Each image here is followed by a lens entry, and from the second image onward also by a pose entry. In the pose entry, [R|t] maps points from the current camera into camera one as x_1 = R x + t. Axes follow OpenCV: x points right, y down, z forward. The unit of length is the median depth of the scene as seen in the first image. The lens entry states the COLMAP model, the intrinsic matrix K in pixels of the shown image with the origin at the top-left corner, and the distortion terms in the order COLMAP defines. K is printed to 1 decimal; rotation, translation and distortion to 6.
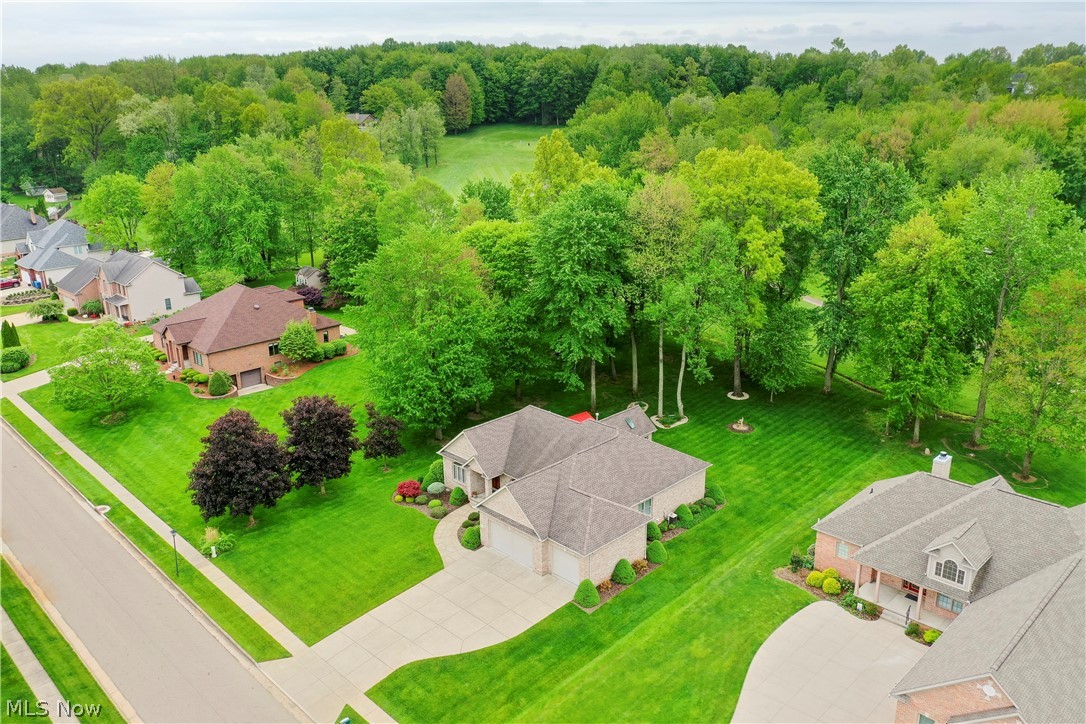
lens RADIAL K [[855.7, 0, 538.1], [0, 855.7, 361.6], [0, 0, 1]] dist [-0.001155, 0.000892]
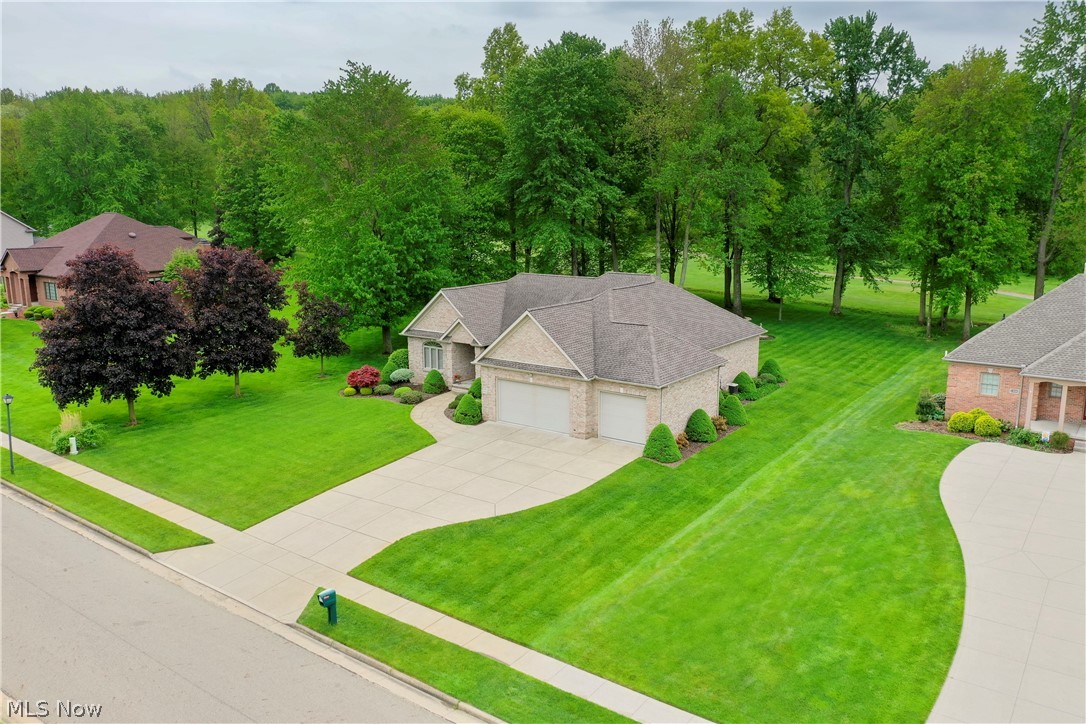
lens RADIAL K [[855.7, 0, 538.1], [0, 855.7, 361.6], [0, 0, 1]] dist [-0.001155, 0.000892]
pose [[0.989297, -0.022005, 0.144245, -0.112404], [0.038587, 0.992824, -0.113186, 0.228084], [-0.140719, 0.117540, 0.983048, 0.278550]]
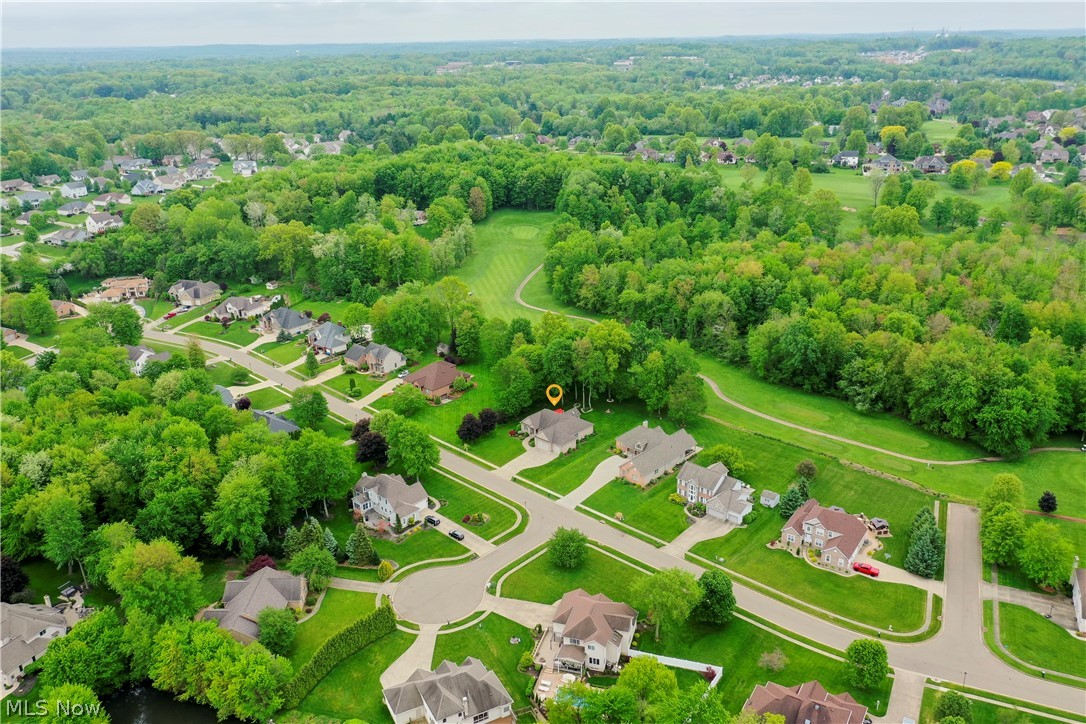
lens RADIAL K [[855.7, 0, 538.1], [0, 855.7, 361.6], [0, 0, 1]] dist [-0.001155, 0.000892]
pose [[0.999174, -0.021982, 0.034189, -0.164606], [0.020098, 0.998311, 0.054507, -0.360954], [-0.035330, -0.053775, 0.997928, -2.704062]]
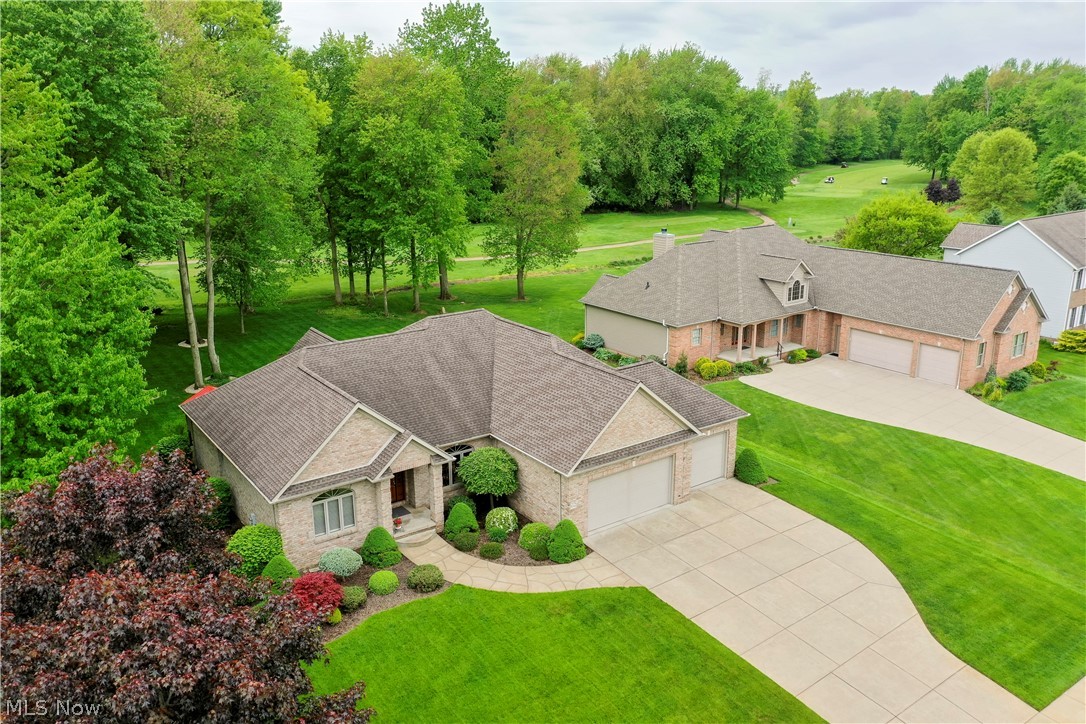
lens RADIAL K [[855.7, 0, 538.1], [0, 855.7, 361.6], [0, 0, 1]] dist [-0.001155, 0.000892]
pose [[0.162772, -0.261610, 0.951349, -0.495822], [0.309449, 0.929095, 0.202545, -0.001095], [-0.936881, 0.261426, 0.232186, 0.802129]]
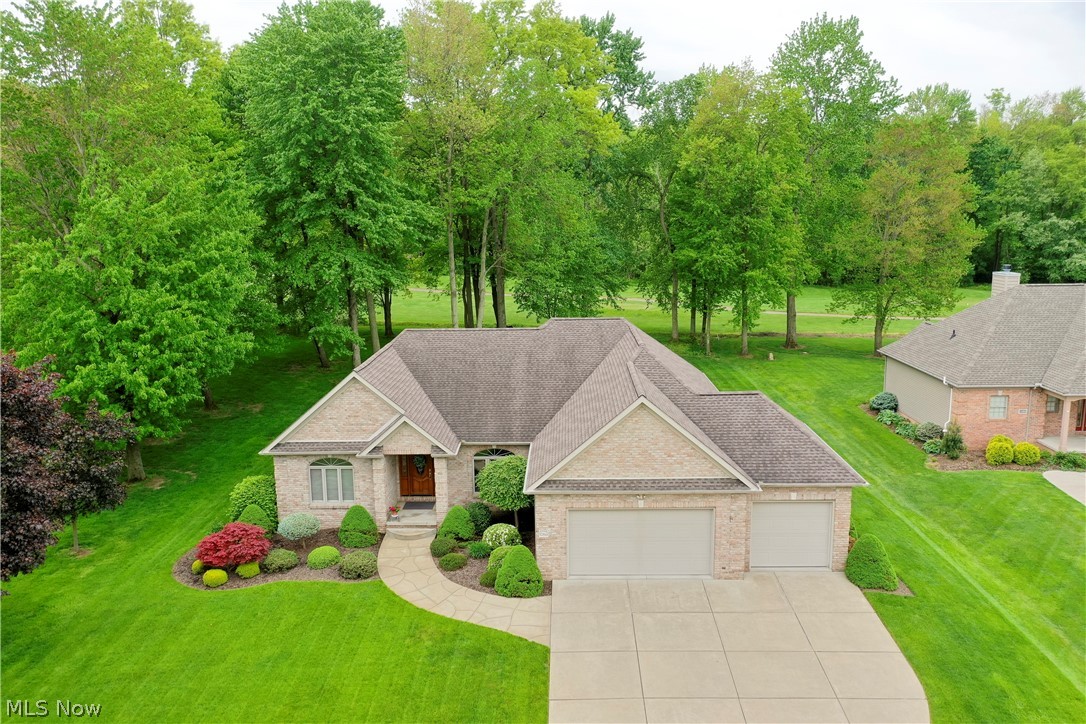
lens RADIAL K [[855.7, 0, 538.1], [0, 855.7, 361.6], [0, 0, 1]] dist [-0.001155, 0.000892]
pose [[0.723369, -0.123685, 0.679293, -0.316713], [0.216271, 0.974905, -0.052795, 0.119747], [-0.655716, 0.185102, 0.731966, 0.617431]]
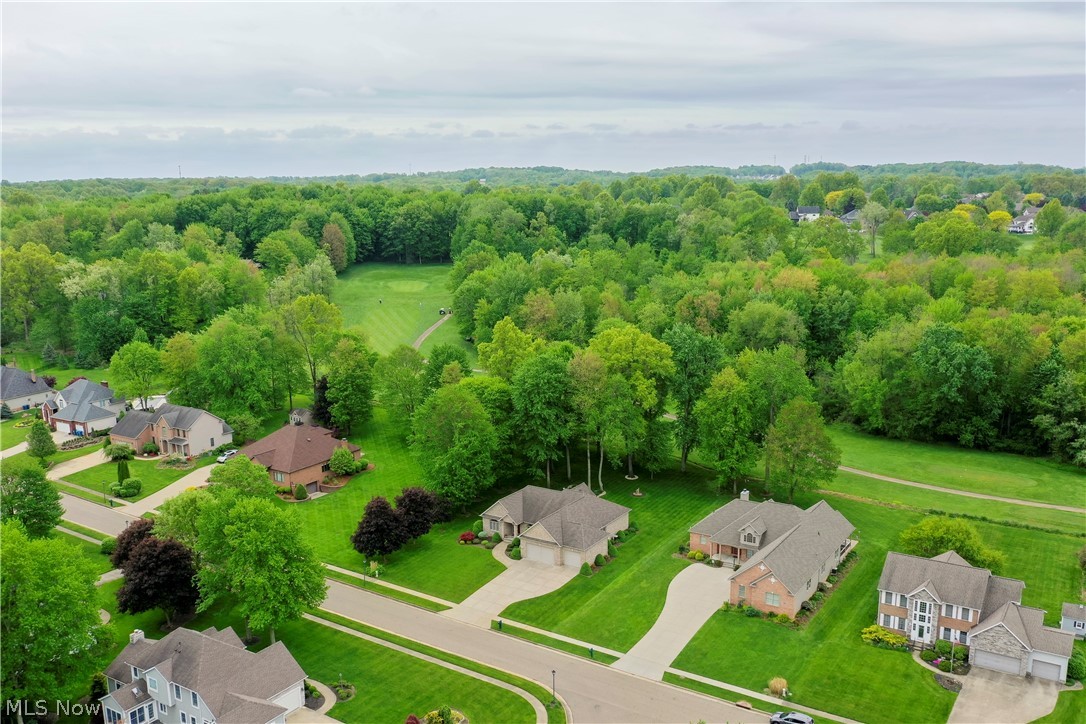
lens RADIAL K [[959.1, 0, 540.6], [0, 959.1, 405.7], [0, 0, 1]] dist [-0.002003, -0.001666]
pose [[0.976973, -0.049237, 0.207602, -0.412039], [0.065799, 0.995112, -0.073641, 0.036861], [-0.202962, 0.085605, 0.975437, -1.010723]]
